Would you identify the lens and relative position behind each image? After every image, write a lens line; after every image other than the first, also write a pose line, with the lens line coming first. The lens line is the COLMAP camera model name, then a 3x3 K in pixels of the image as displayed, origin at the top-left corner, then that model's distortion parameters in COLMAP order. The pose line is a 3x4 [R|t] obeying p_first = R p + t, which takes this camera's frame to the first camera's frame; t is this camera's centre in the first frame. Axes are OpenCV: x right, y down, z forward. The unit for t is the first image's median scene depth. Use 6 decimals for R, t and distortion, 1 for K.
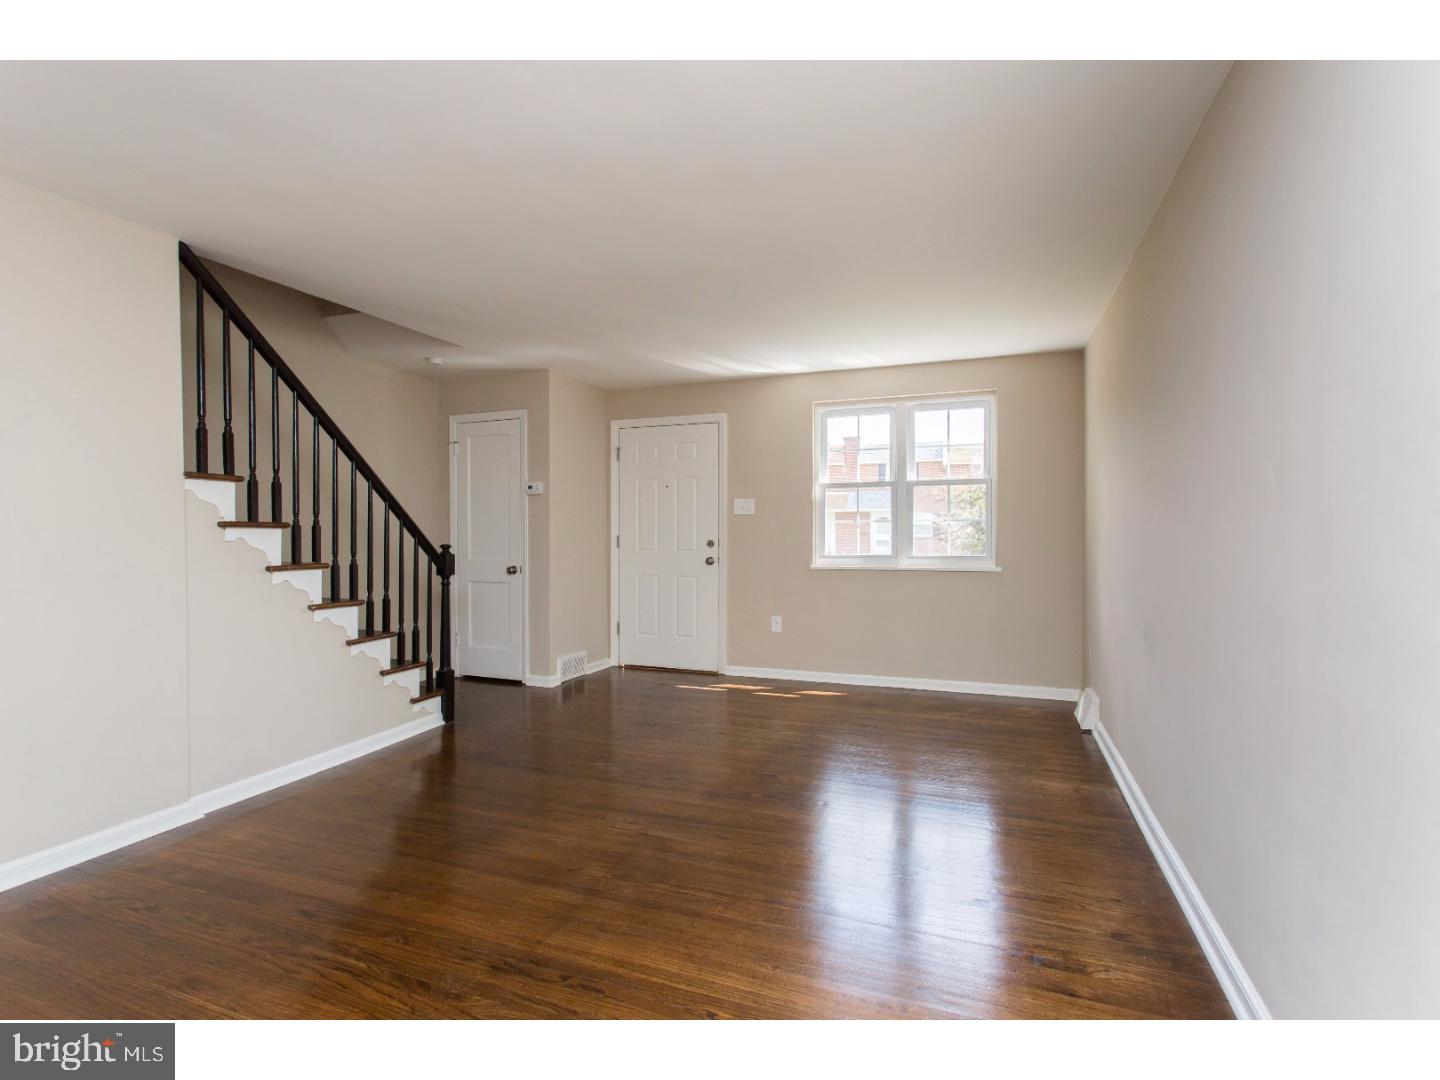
lens RADIAL K [[708.9, 0, 719.9], [0, 708.9, 544.0], [0, 0, 1]] dist [0.011573, 0.000558]
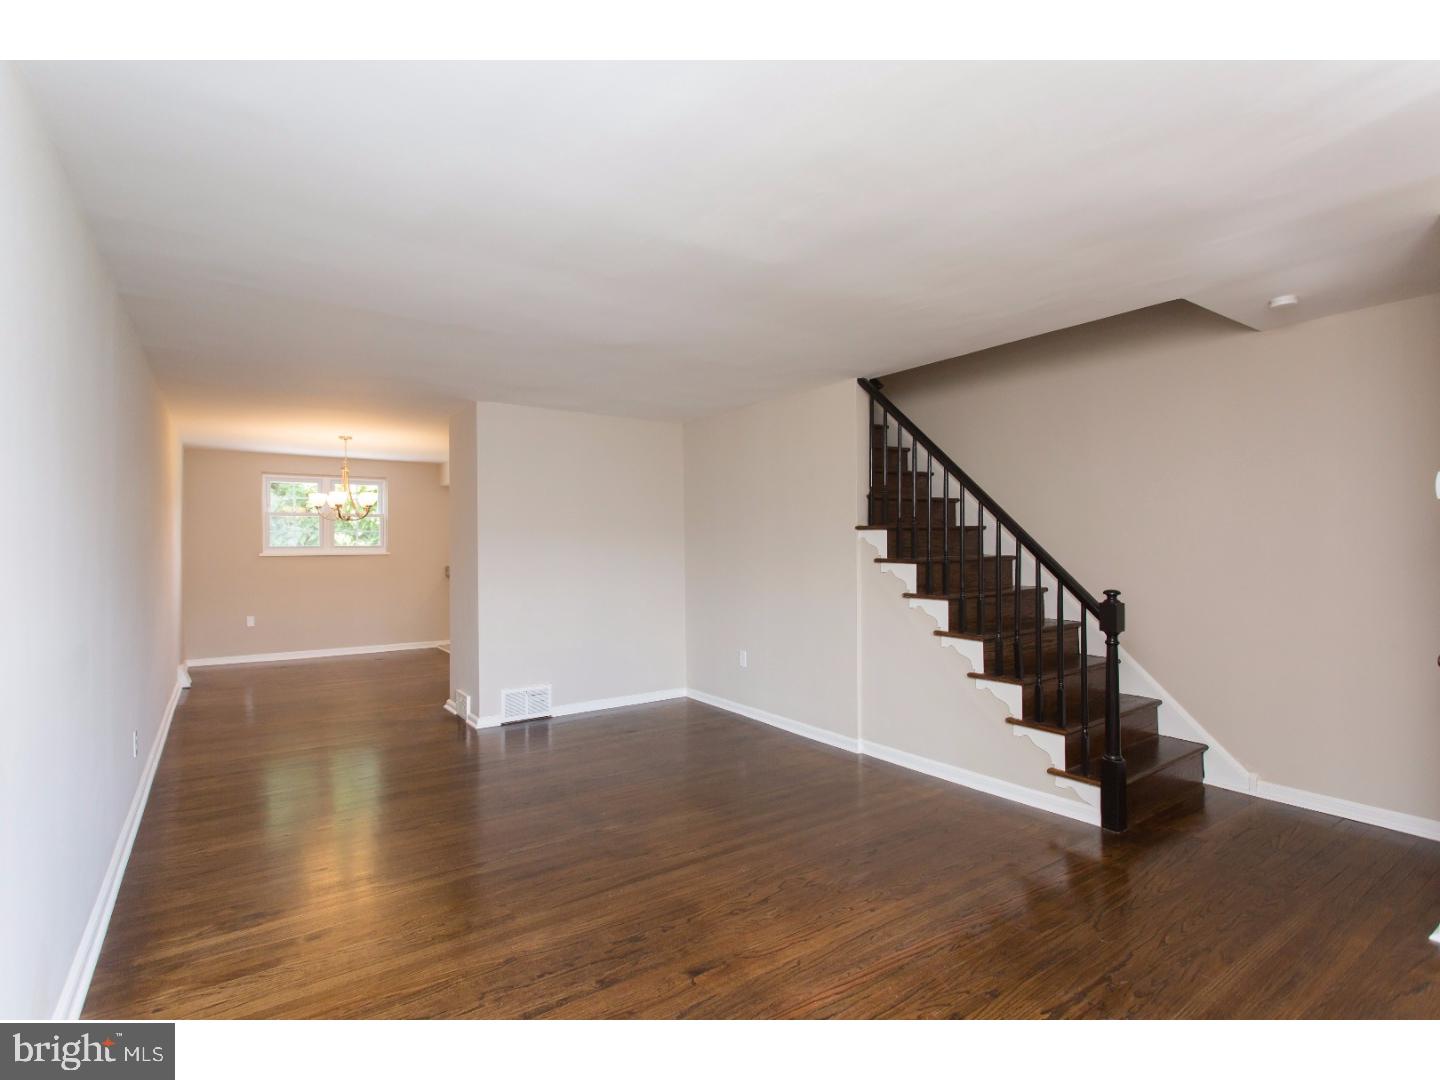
lens RADIAL K [[708.9, 0, 705.4], [0, 708.9, 542.0], [0, 0, 1]] dist [0.011573, 0.000558]
pose [[-0.569972, 0.002997, -0.821659, 0.494740], [-0.007963, 0.999926, 0.009171, -0.055152], [0.821626, 0.011770, -0.569906, 1.135398]]
